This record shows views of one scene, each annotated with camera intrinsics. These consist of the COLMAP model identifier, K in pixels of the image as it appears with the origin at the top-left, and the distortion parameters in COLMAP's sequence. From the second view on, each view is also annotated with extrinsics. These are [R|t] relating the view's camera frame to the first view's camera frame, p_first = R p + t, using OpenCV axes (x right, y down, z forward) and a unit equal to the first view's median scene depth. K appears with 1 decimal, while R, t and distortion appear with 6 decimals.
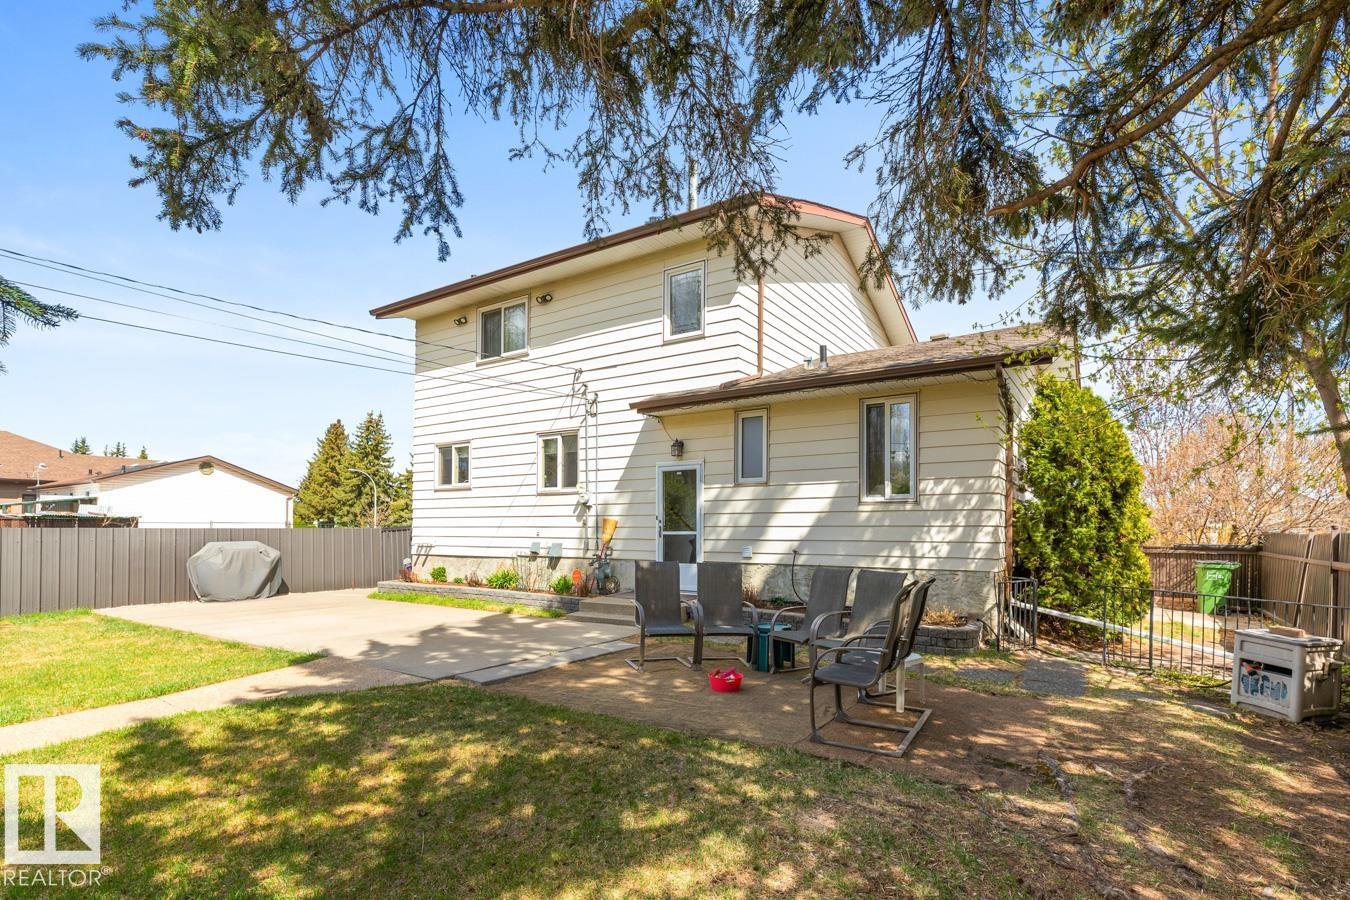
lens RADIAL K [[639.8, 0, 698.0], [0, 639.8, 516.0], [0, 0, 1]] dist [0.008539, -0.000530]
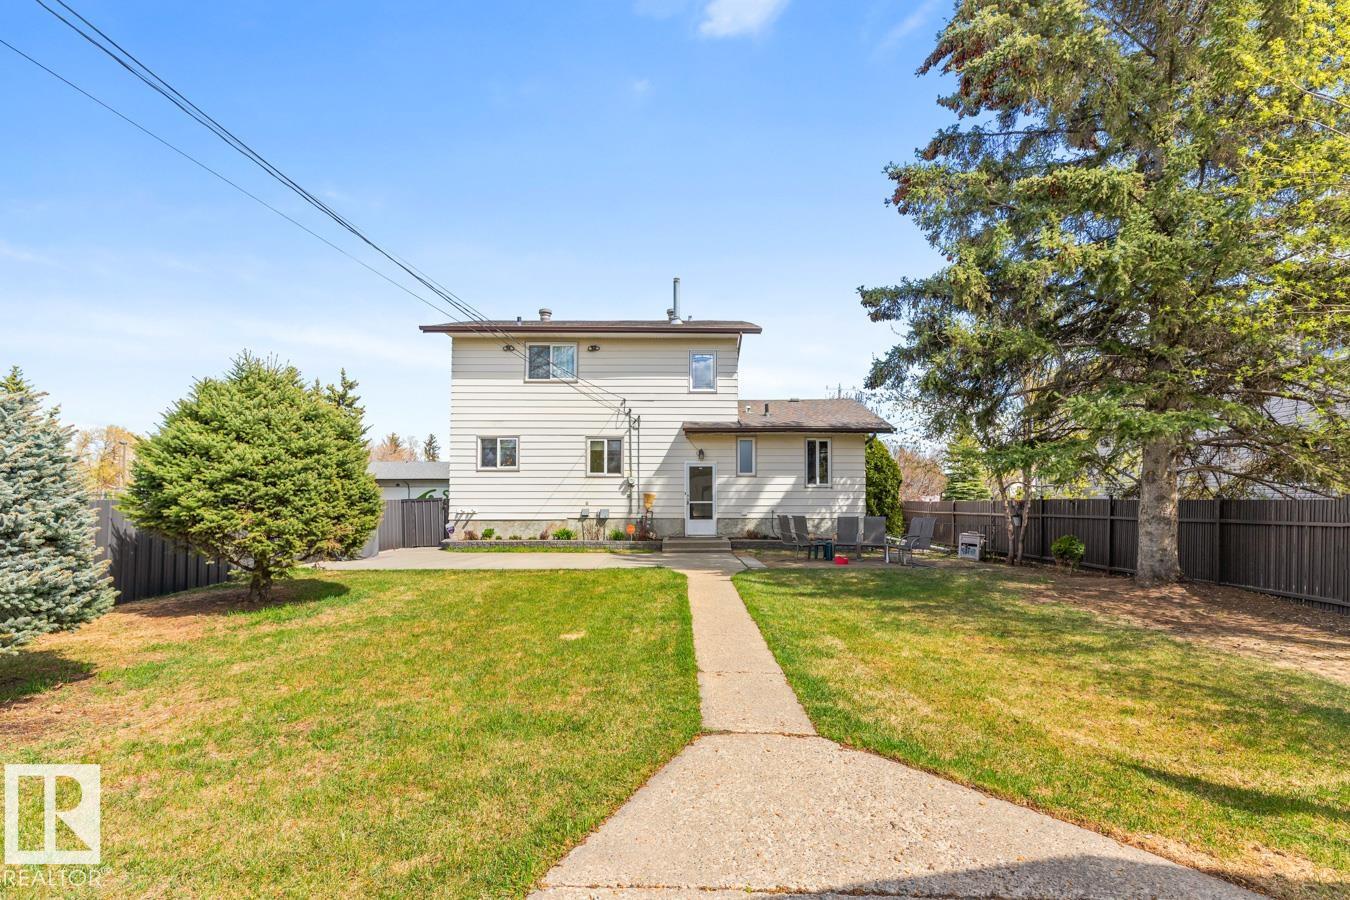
lens RADIAL K [[639.8, 0, 672.5], [0, 639.8, 463.0], [0, 0, 1]] dist [0.008539, -0.000530]
pose [[0.834005, 0.012235, 0.551621, -0.971171], [-0.010005, 0.999925, -0.007052, -0.061861], [-0.551666, 0.000363, 0.834065, -0.388051]]
